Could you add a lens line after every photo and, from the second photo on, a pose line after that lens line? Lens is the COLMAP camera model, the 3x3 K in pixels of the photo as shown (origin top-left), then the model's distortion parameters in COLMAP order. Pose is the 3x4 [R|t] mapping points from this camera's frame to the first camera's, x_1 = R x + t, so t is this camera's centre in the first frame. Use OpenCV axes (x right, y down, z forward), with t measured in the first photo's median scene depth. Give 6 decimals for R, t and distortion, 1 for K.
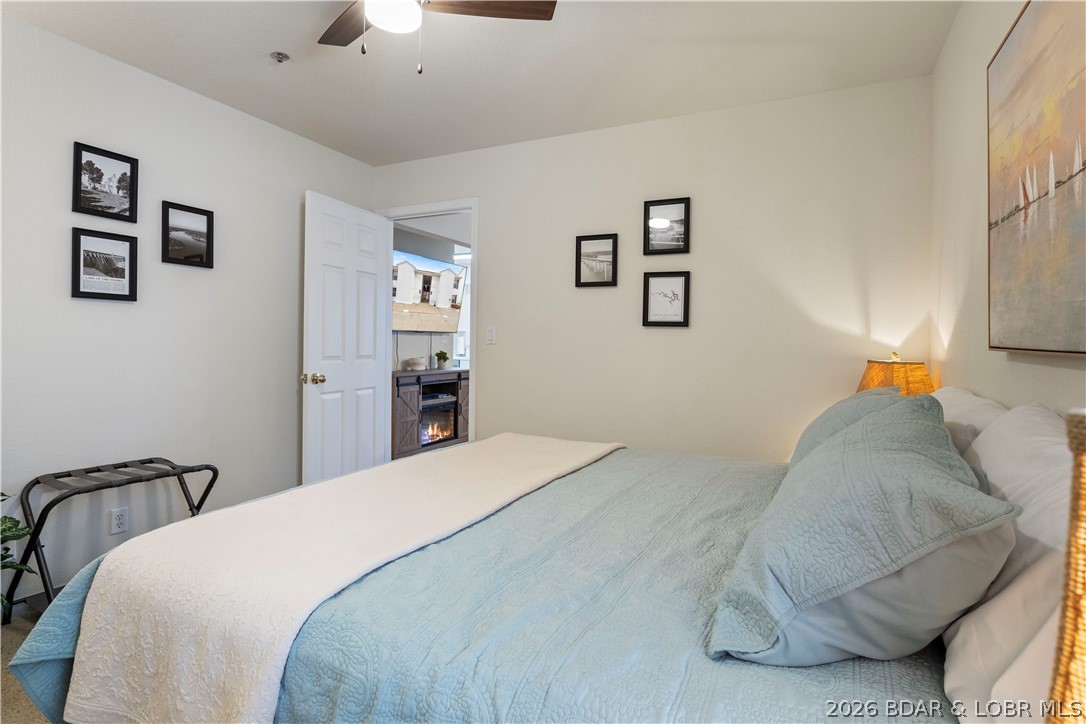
lens RADIAL K [[551.0, 0, 532.4], [0, 551.0, 341.2], [0, 0, 1]] dist [-0.015096, 0.001538]
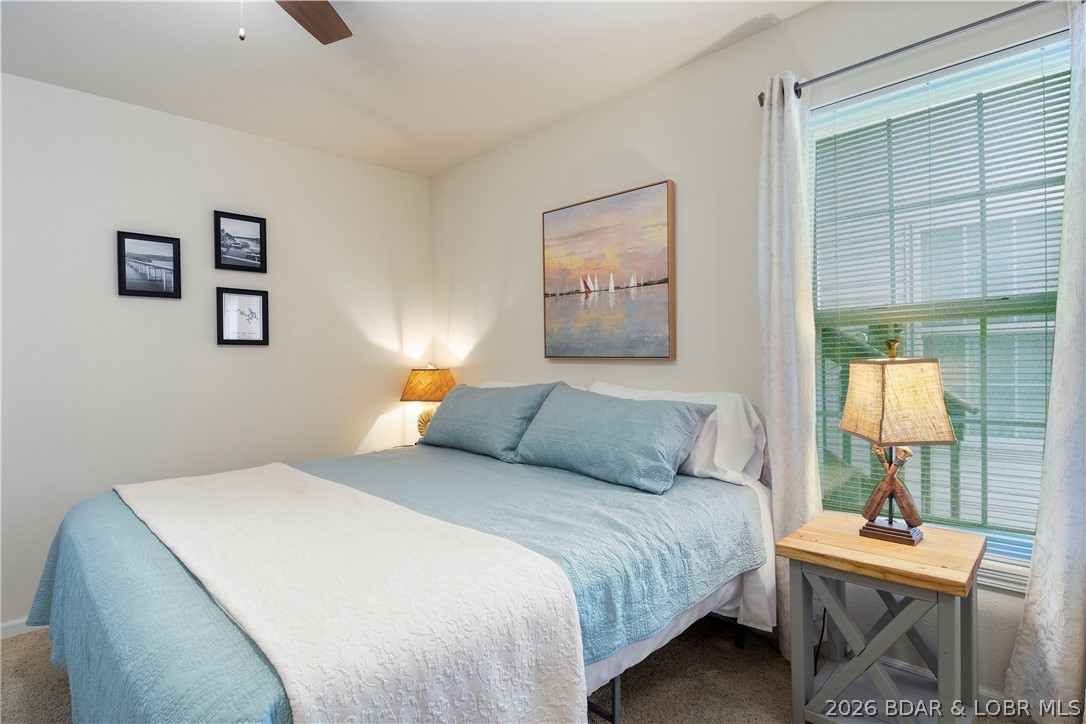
lens RADIAL K [[551.0, 0, 541.8], [0, 551.0, 366.8], [0, 0, 1]] dist [-0.015096, 0.001538]
pose [[0.311190, -0.036477, 0.949647, -0.646076], [0.021670, 0.999276, 0.031282, -0.008817], [-0.950101, 0.010844, 0.311755, 0.238649]]
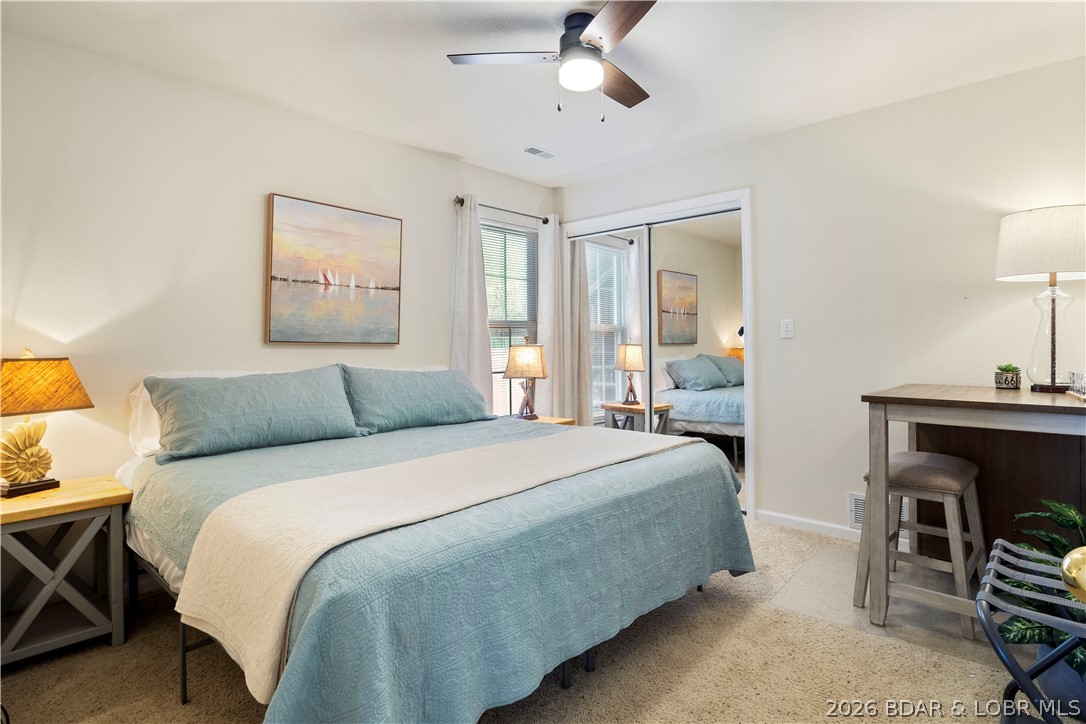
lens RADIAL K [[551.0, 0, 541.1], [0, 551.0, 358.7], [0, 0, 1]] dist [-0.015096, 0.001538]
pose [[-0.964357, -0.014136, 0.264227, -0.350430], [-0.006798, 0.999566, 0.028666, 0.006364], [-0.264518, 0.025848, -0.964034, 1.578989]]
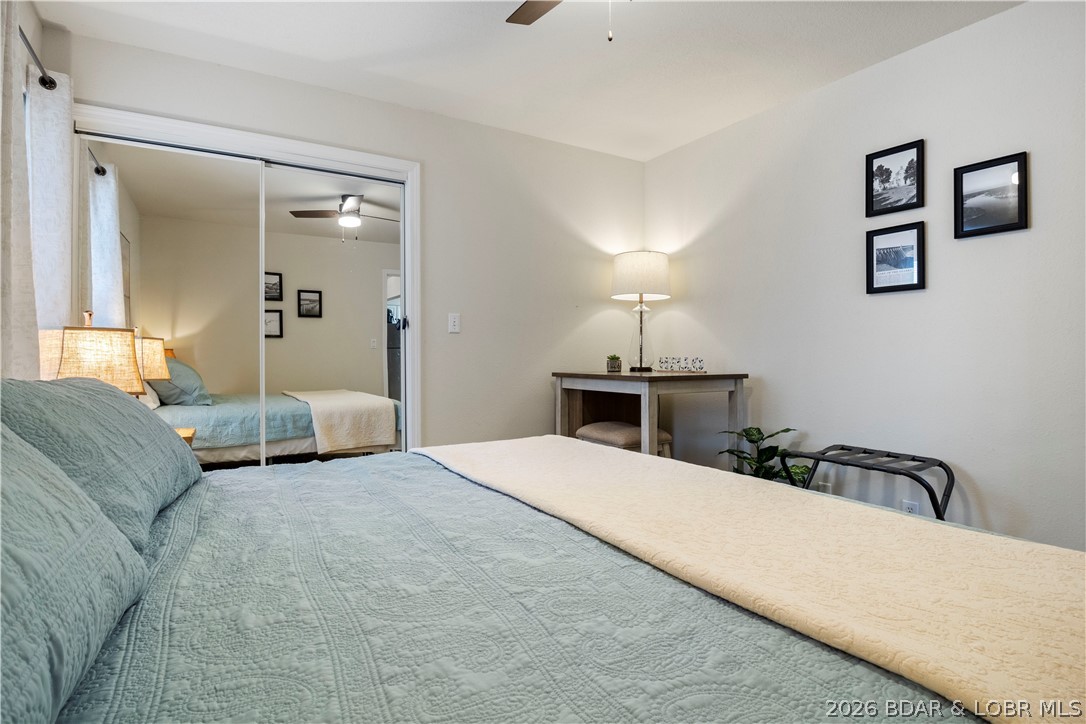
lens RADIAL K [[551.0, 0, 538.4], [0, 551.0, 354.7], [0, 0, 1]] dist [-0.015096, 0.001538]
pose [[-0.521786, -0.011479, -0.852999, 0.446342], [-0.005191, 0.999934, -0.010280, 0.056430], [0.853061, -0.000936, -0.521811, 0.963057]]
